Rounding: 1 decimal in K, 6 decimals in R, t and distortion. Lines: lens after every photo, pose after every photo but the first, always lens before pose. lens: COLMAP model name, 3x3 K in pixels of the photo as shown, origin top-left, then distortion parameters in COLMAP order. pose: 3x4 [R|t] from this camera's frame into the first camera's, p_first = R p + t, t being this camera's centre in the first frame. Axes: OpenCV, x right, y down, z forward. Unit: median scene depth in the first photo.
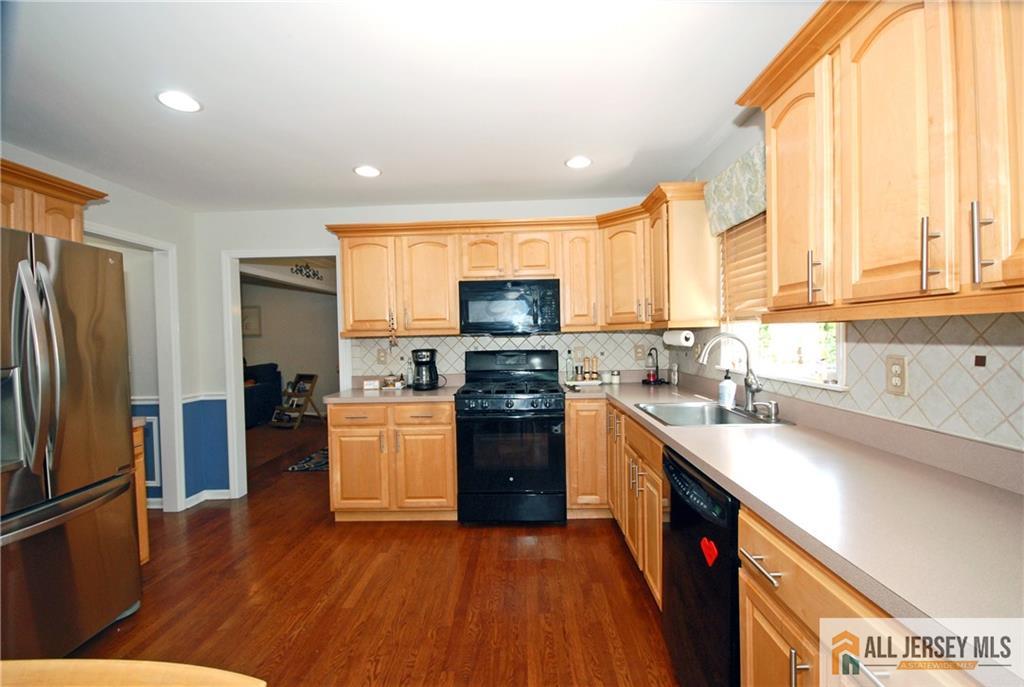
lens RADIAL K [[463.1, 0, 507.9], [0, 463.1, 344.3], [0, 0, 1]] dist [-0.003153, -0.002655]
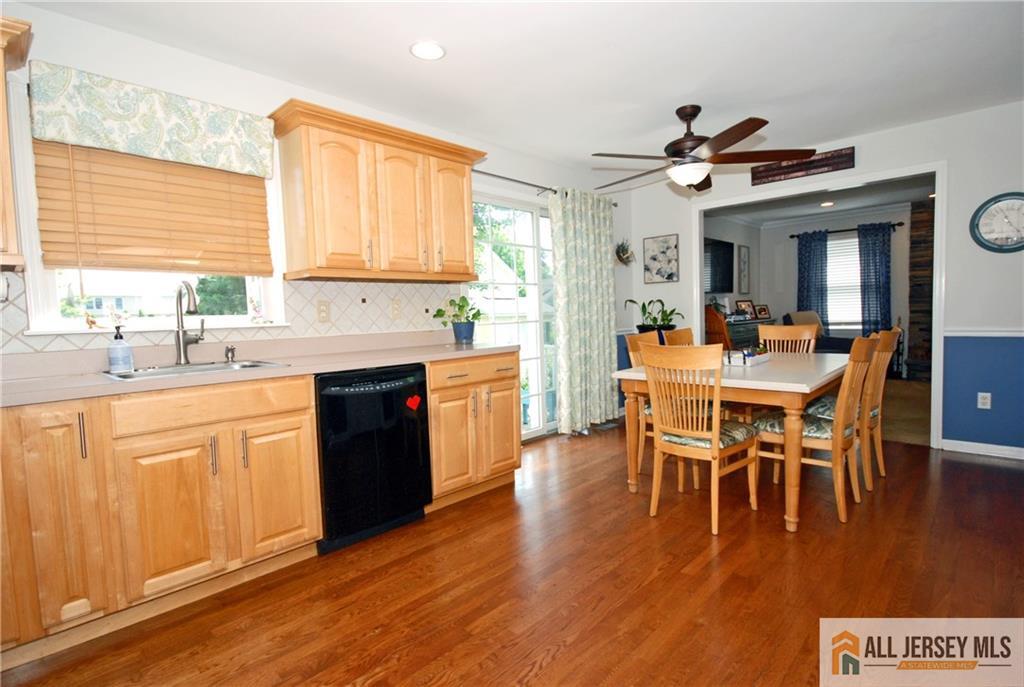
lens RADIAL K [[500.3, 0, 509.8], [0, 500.3, 348.9], [0, 0, 1]] dist [0.000963, -0.005598]
pose [[-0.739619, -0.001235, 0.673024, -0.463599], [0.061472, 0.995694, 0.069382, 0.055453], [-0.670212, 0.092688, -0.736359, 0.888678]]
